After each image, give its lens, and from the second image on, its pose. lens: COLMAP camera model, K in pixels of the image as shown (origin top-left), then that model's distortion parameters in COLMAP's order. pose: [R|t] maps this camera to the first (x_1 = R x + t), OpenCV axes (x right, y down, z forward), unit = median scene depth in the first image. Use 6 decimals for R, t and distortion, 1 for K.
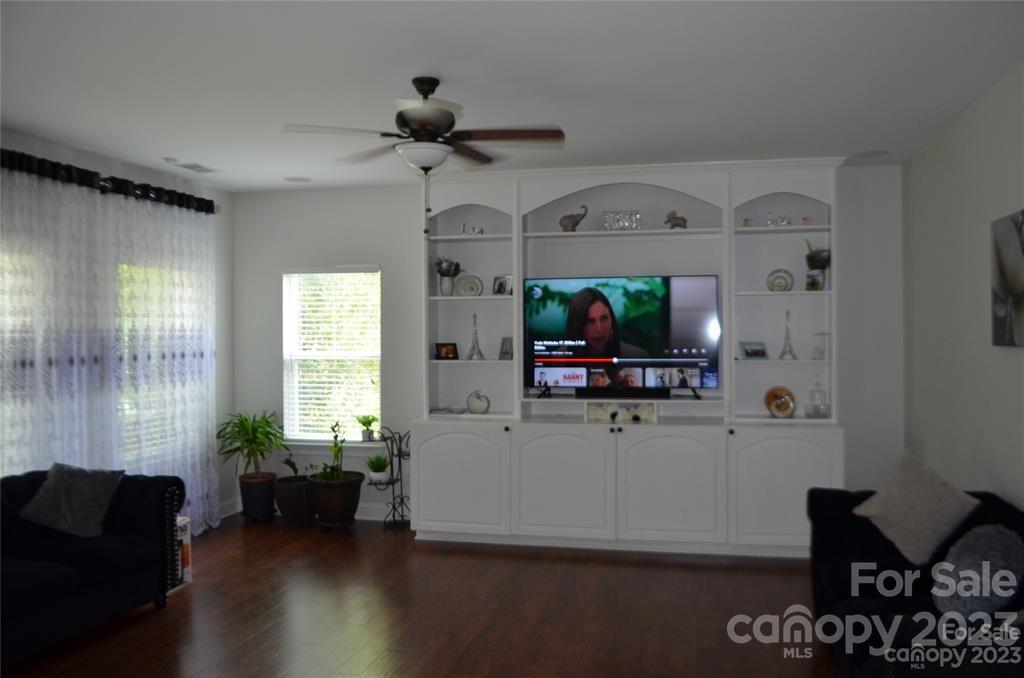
lens RADIAL K [[799.3, 0, 544.3], [0, 799.3, 339.8], [0, 0, 1]] dist [-0.085791, 0.011802]
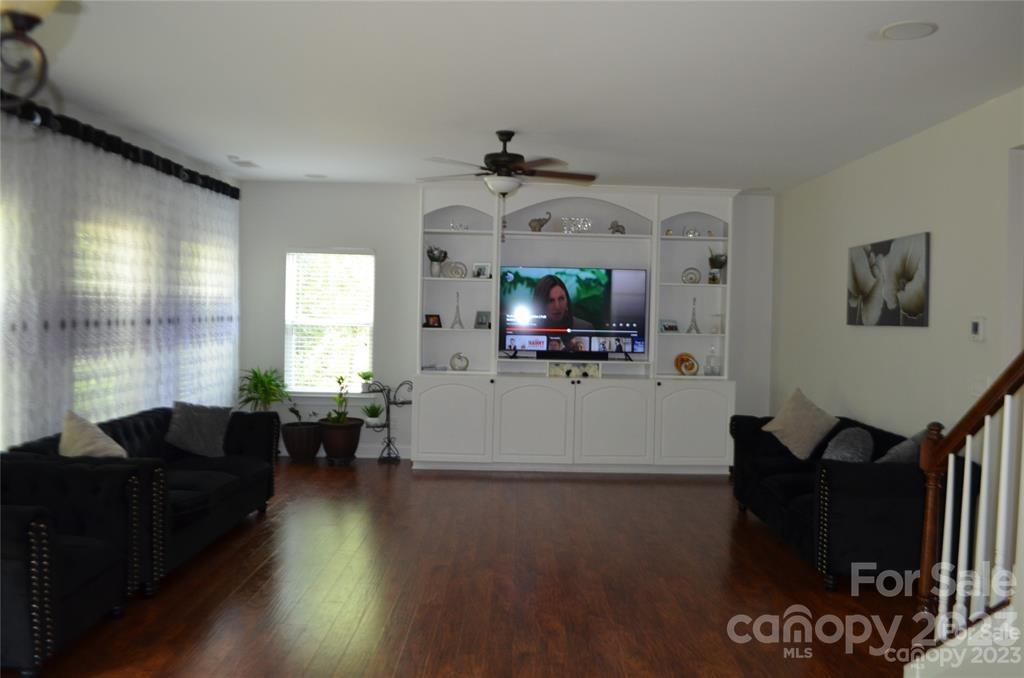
lens RADIAL K [[801.3, 0, 545.2], [0, 801.3, 335.3], [0, 0, 1]] dist [-0.085216, 0.014440]
pose [[0.972341, 0.020659, 0.232650, -0.259431], [-0.025798, 0.999485, 0.019069, 0.008864], [-0.232136, -0.024543, 0.972374, -0.283225]]
